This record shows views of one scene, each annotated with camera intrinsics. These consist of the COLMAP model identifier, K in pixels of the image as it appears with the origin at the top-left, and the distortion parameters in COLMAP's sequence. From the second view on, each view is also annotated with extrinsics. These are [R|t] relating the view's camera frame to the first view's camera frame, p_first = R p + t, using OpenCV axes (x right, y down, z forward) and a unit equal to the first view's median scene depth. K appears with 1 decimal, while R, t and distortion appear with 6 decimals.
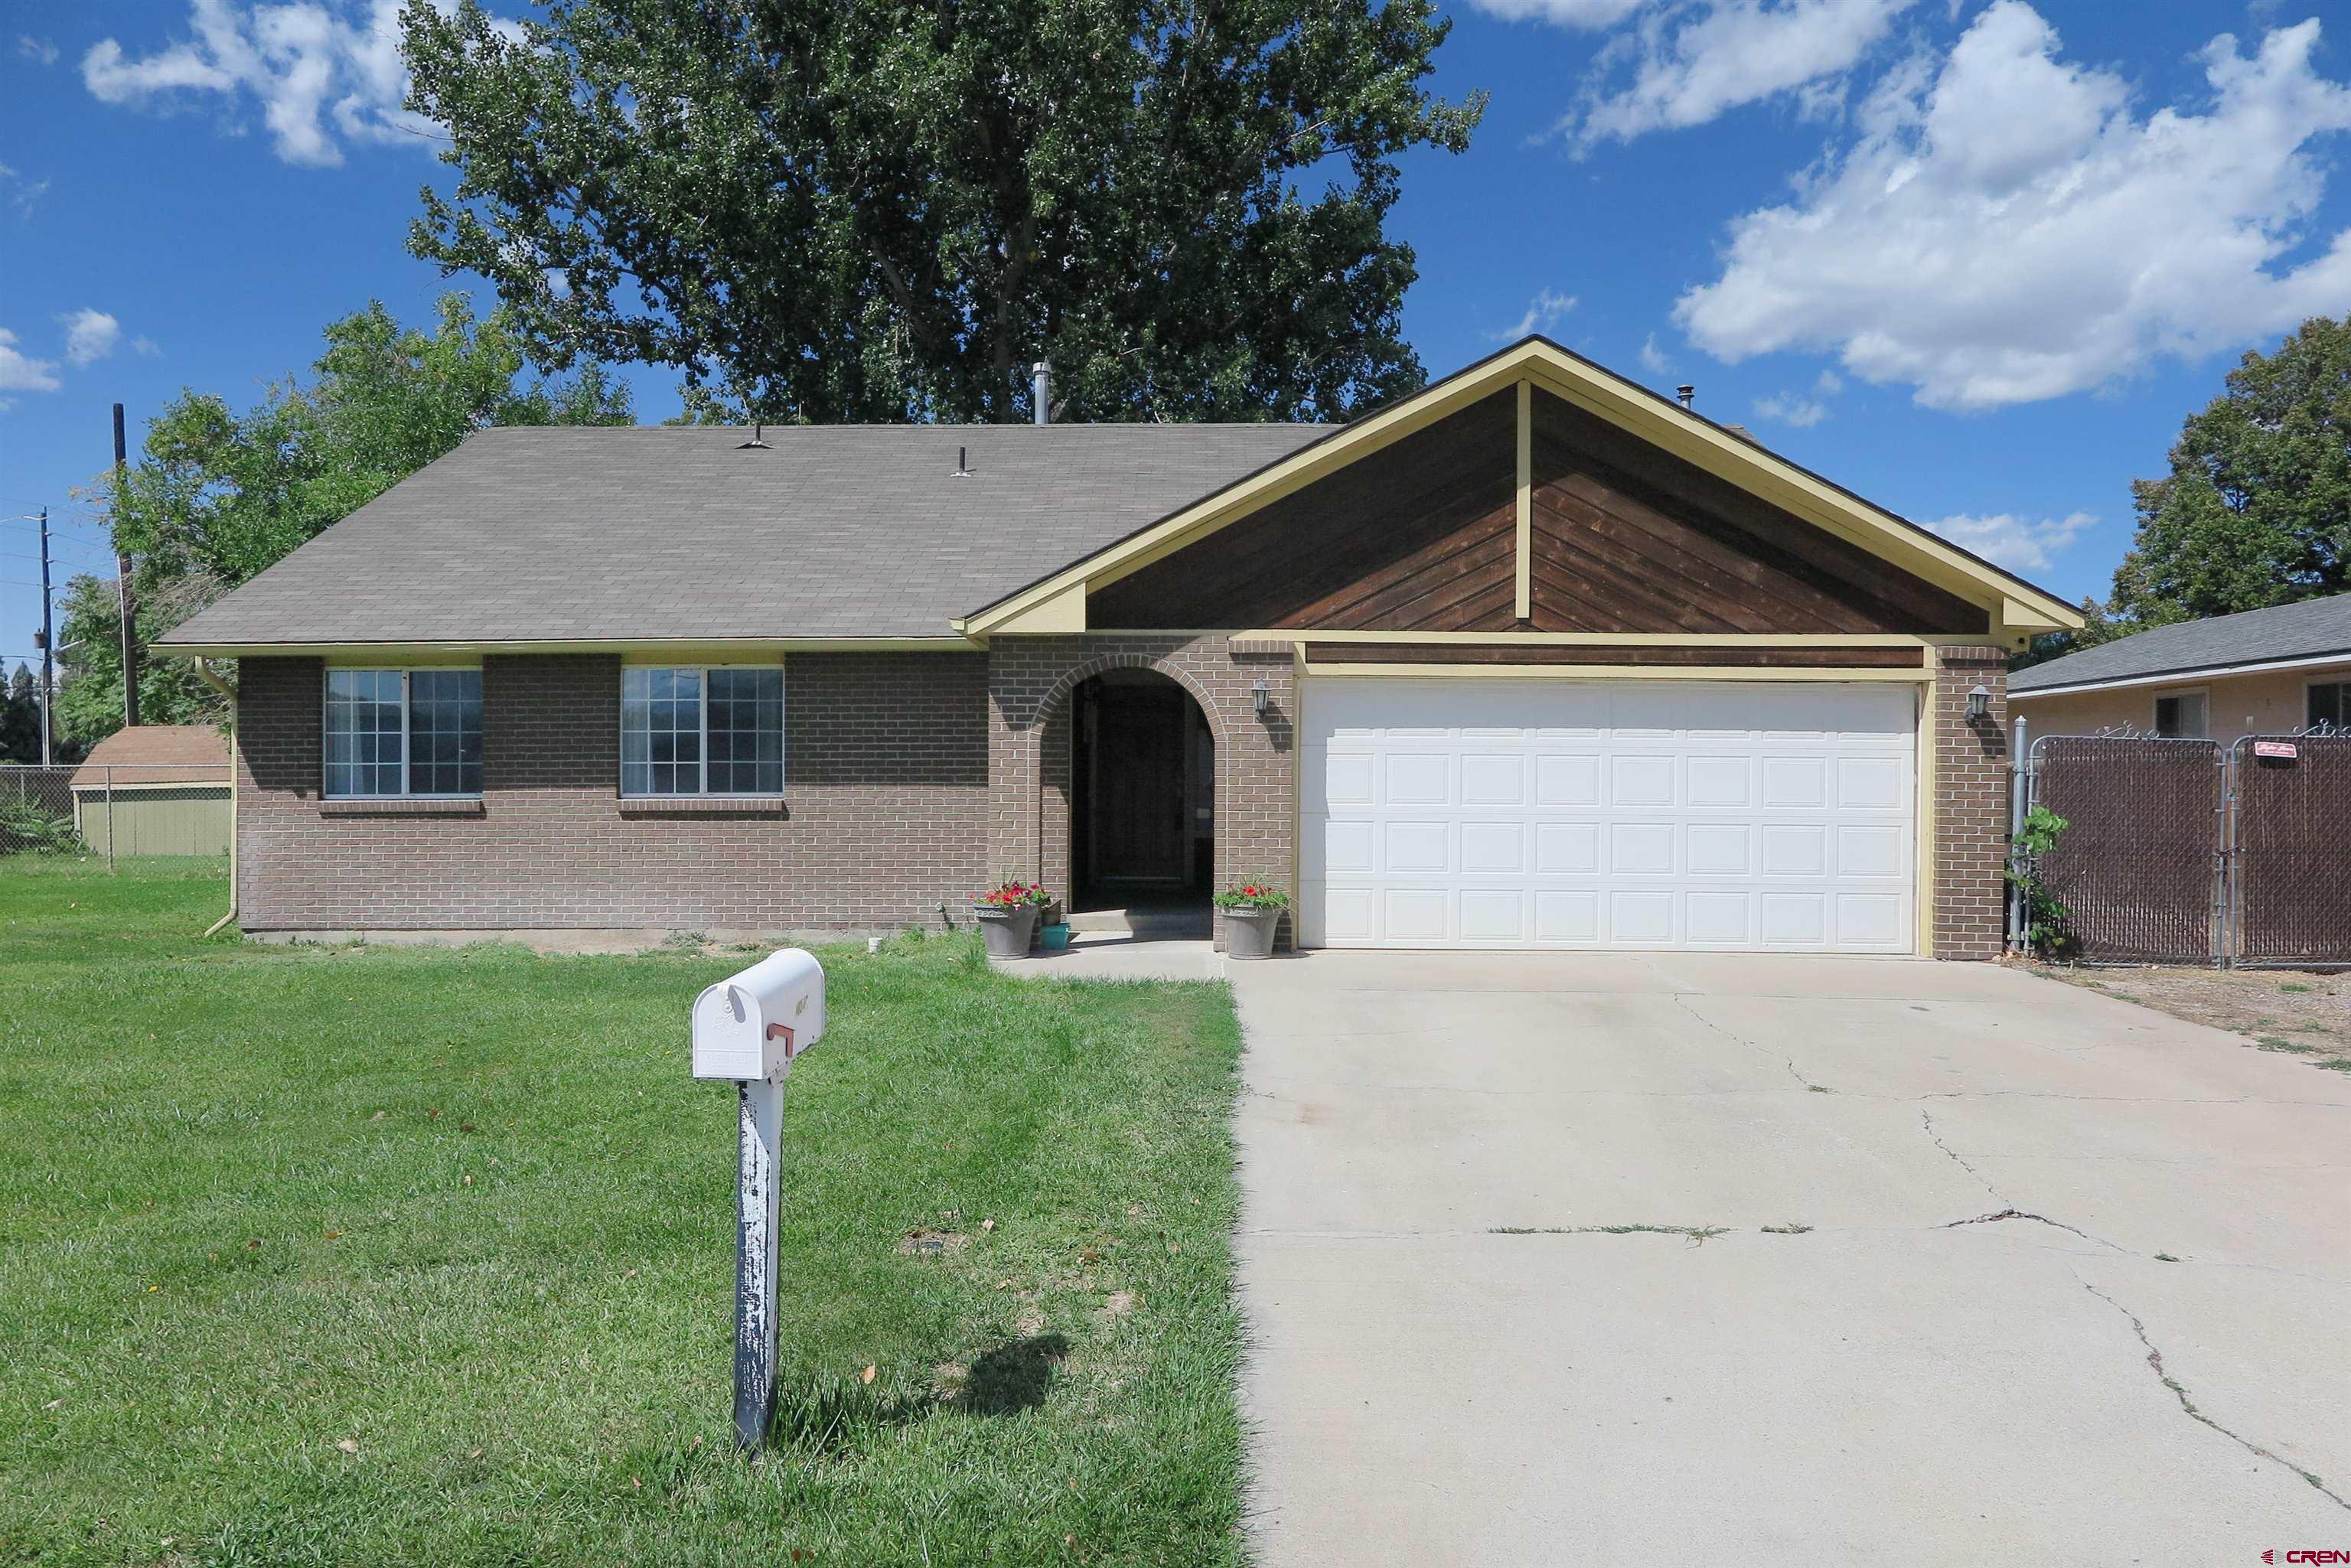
lens RADIAL K [[1605.7, 0, 1195.8], [0, 1605.7, 783.0], [0, 0, 1]] dist [-0.021604, 0.008526]
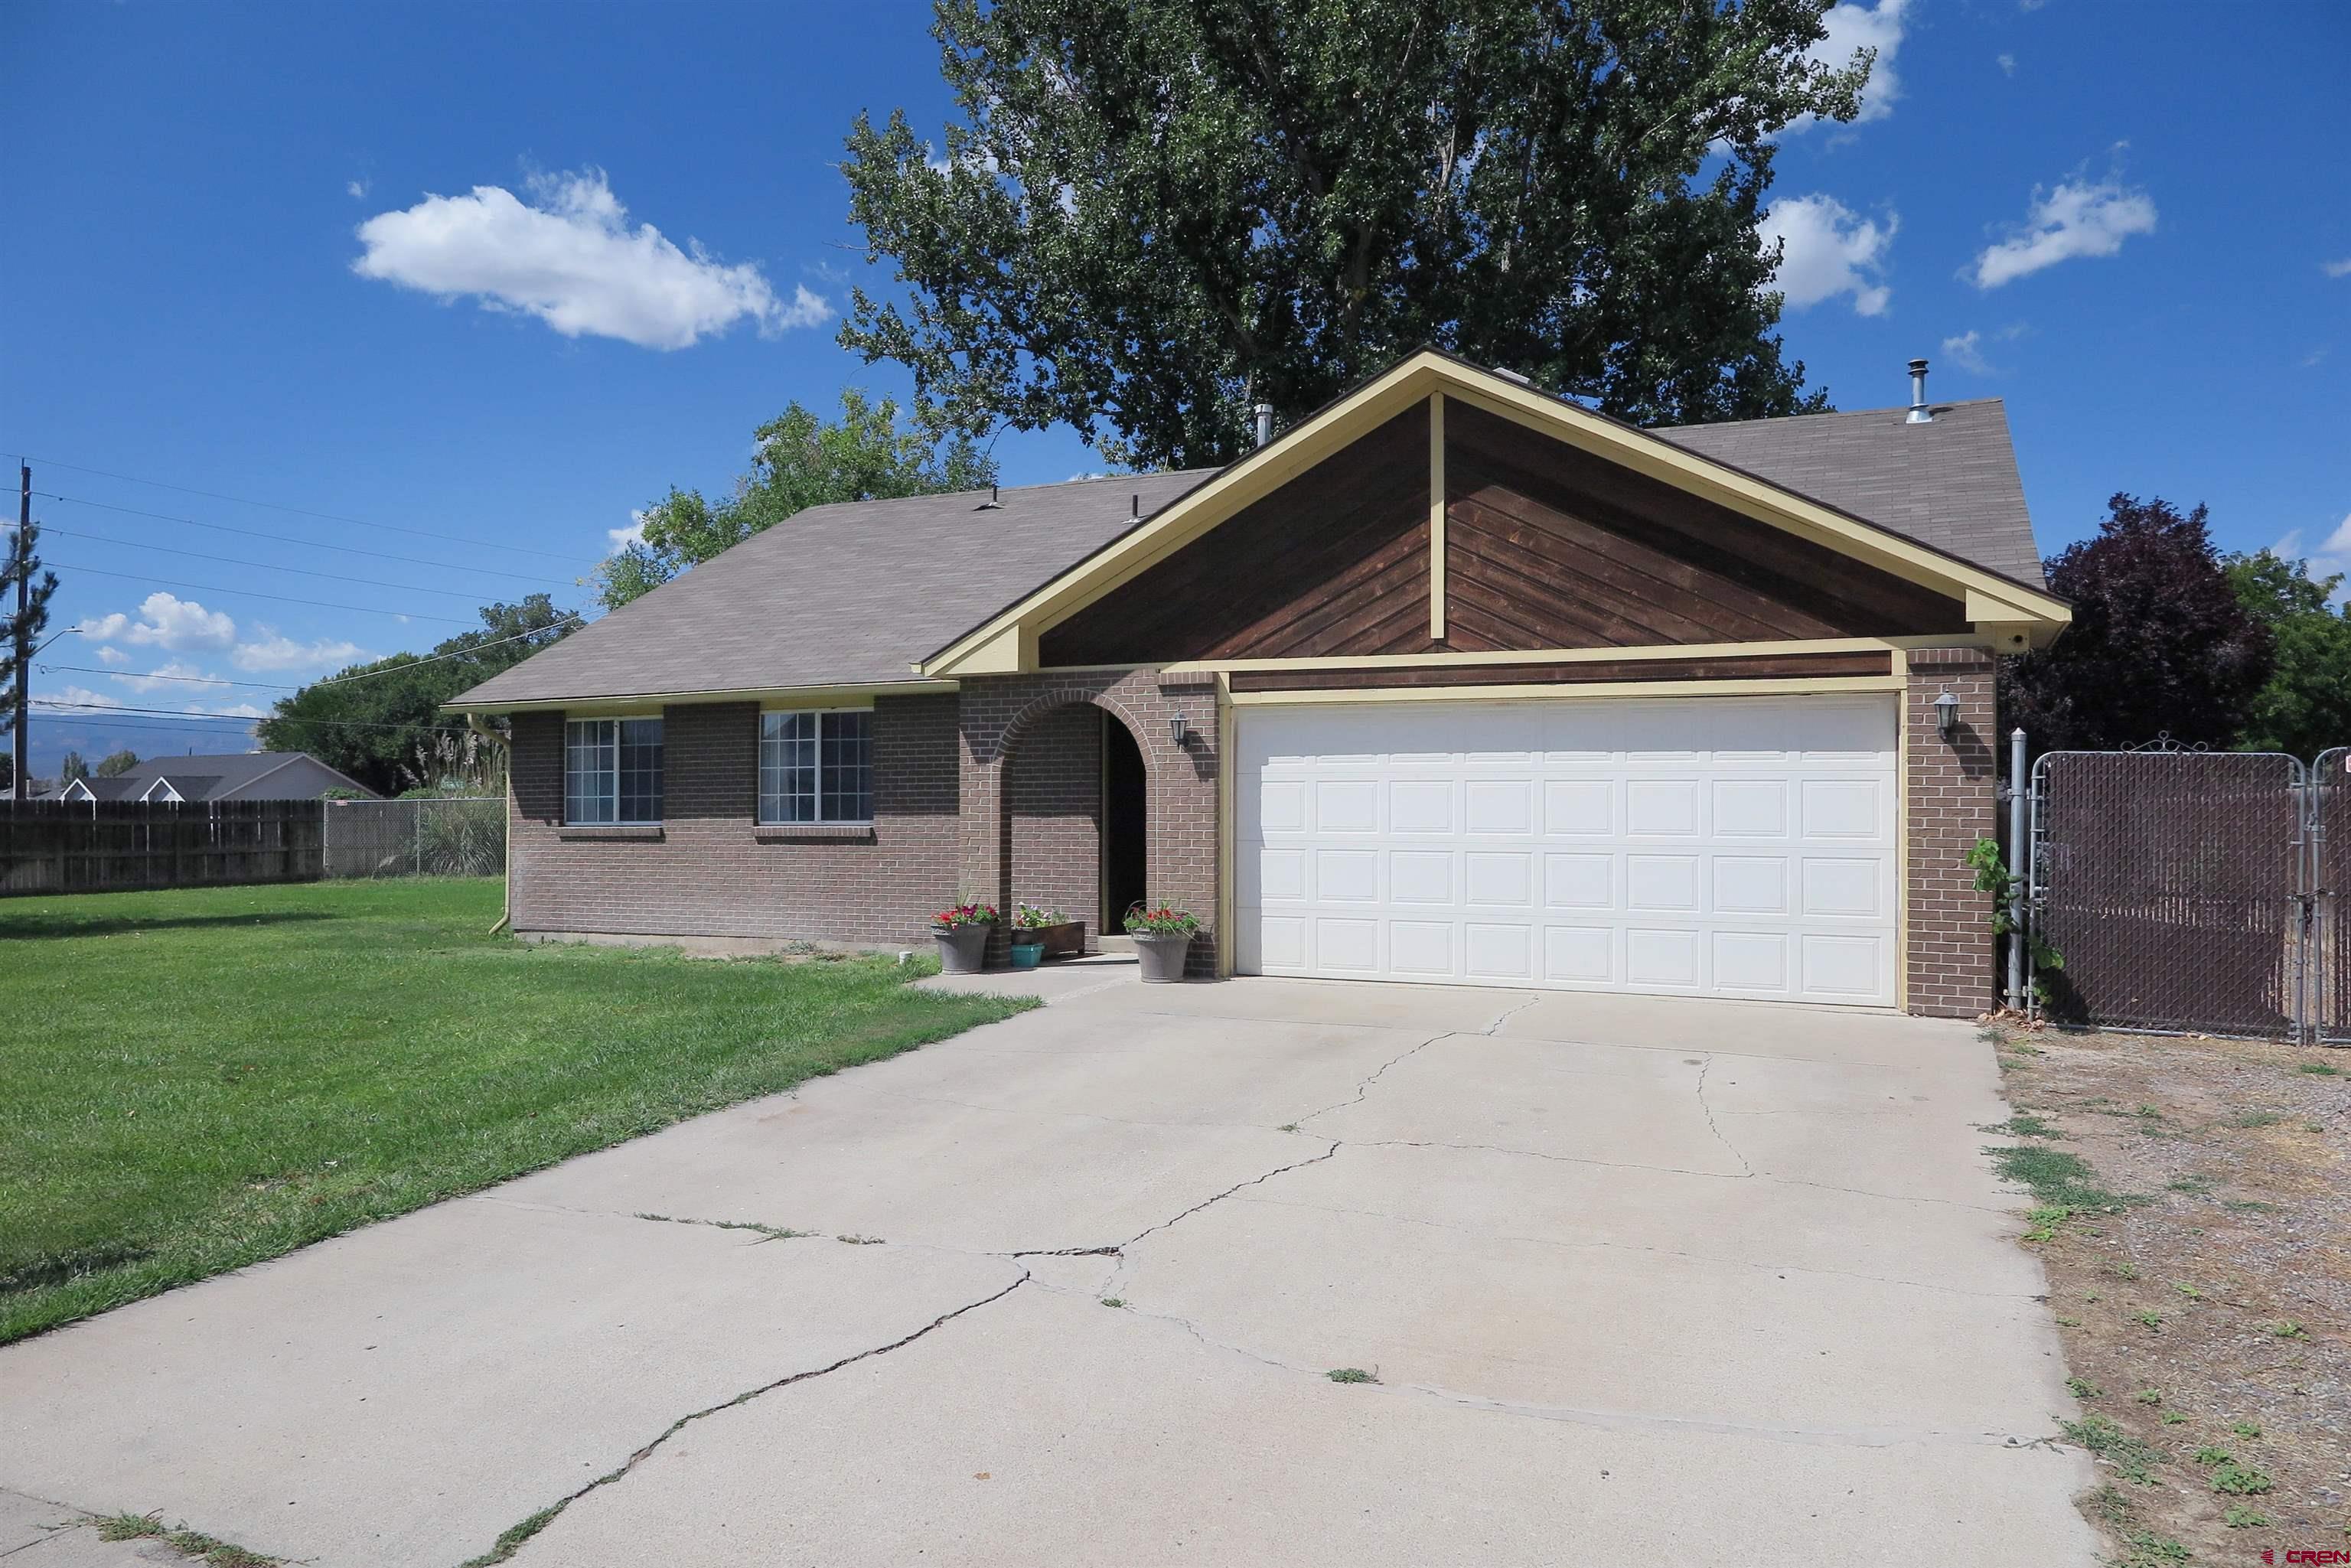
lens RADIAL K [[1605.7, 0, 1192.2], [0, 1605.7, 785.5], [0, 0, 1]] dist [-0.021604, 0.008526]
pose [[0.919197, -0.008916, -0.393697, 0.445532], [0.002421, 0.999853, -0.016991, 0.001159], [0.393791, 0.014665, 0.919083, 0.058744]]
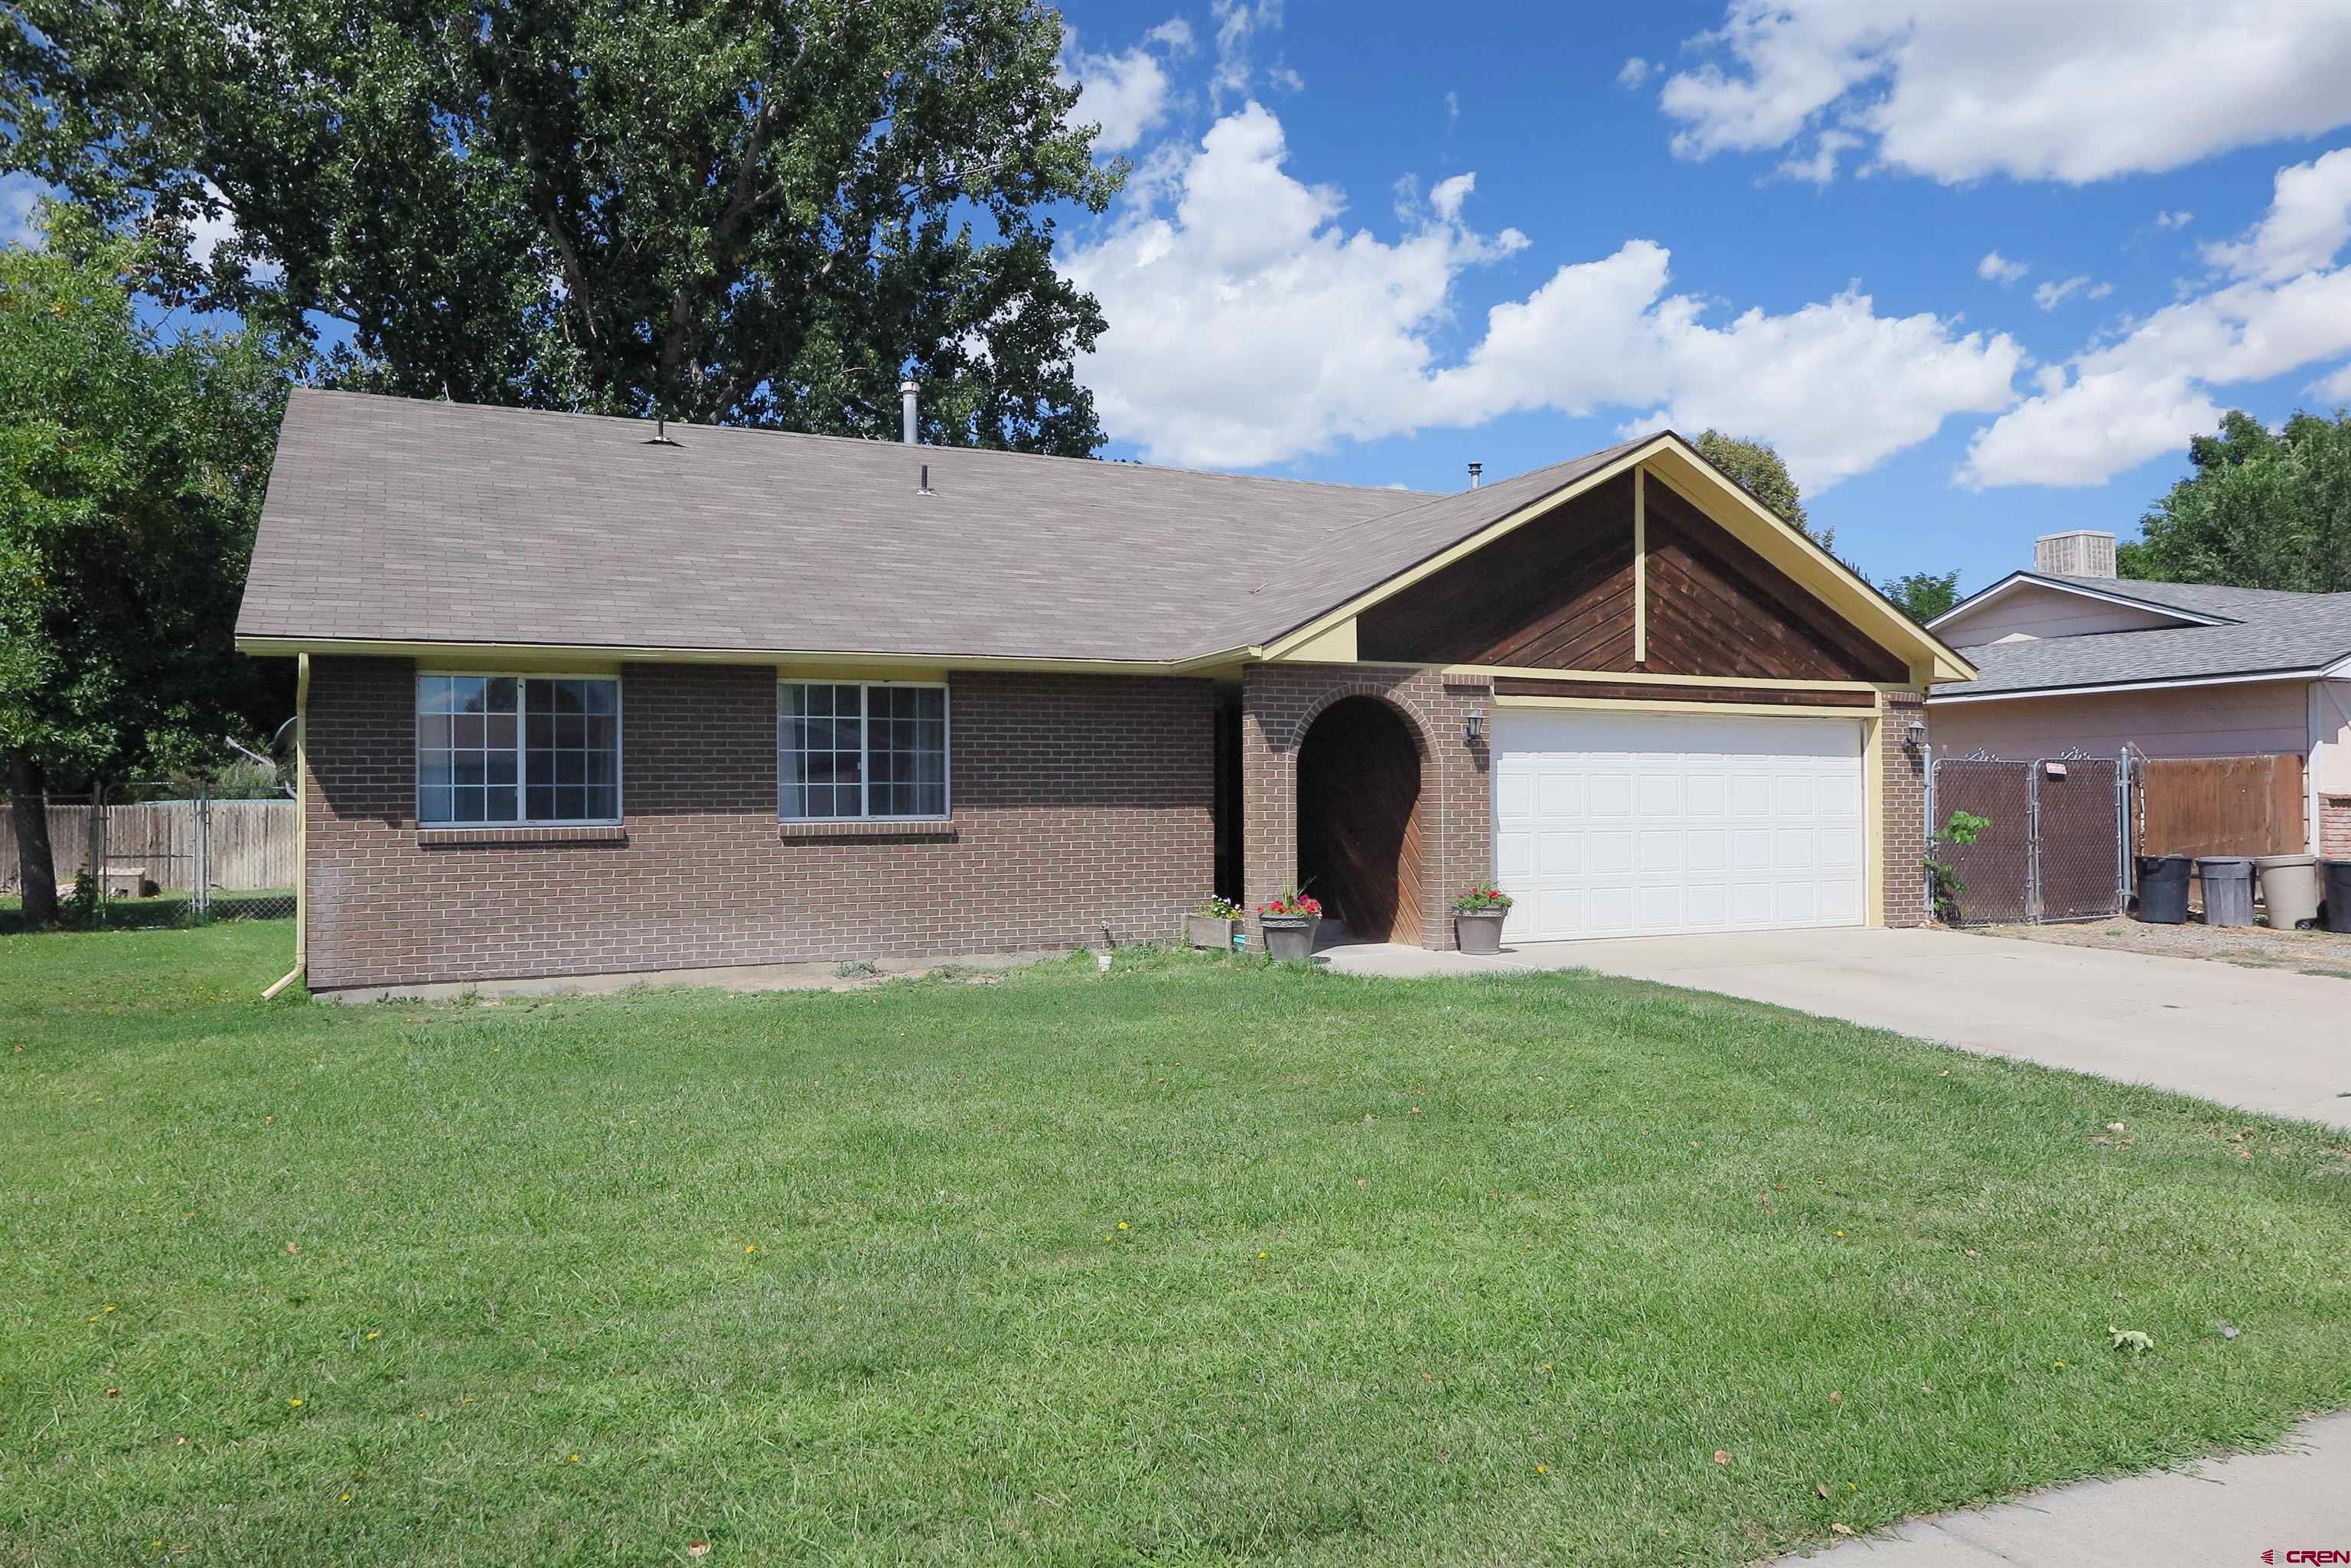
lens RADIAL K [[1605.7, 0, 1197.9], [0, 1605.7, 786.4], [0, 0, 1]] dist [-0.021604, 0.008526]
pose [[0.893868, -0.004206, 0.448311, -0.636203], [0.009874, 0.999898, -0.010307, 0.000716], [-0.448222, 0.013640, 0.893818, 0.069213]]
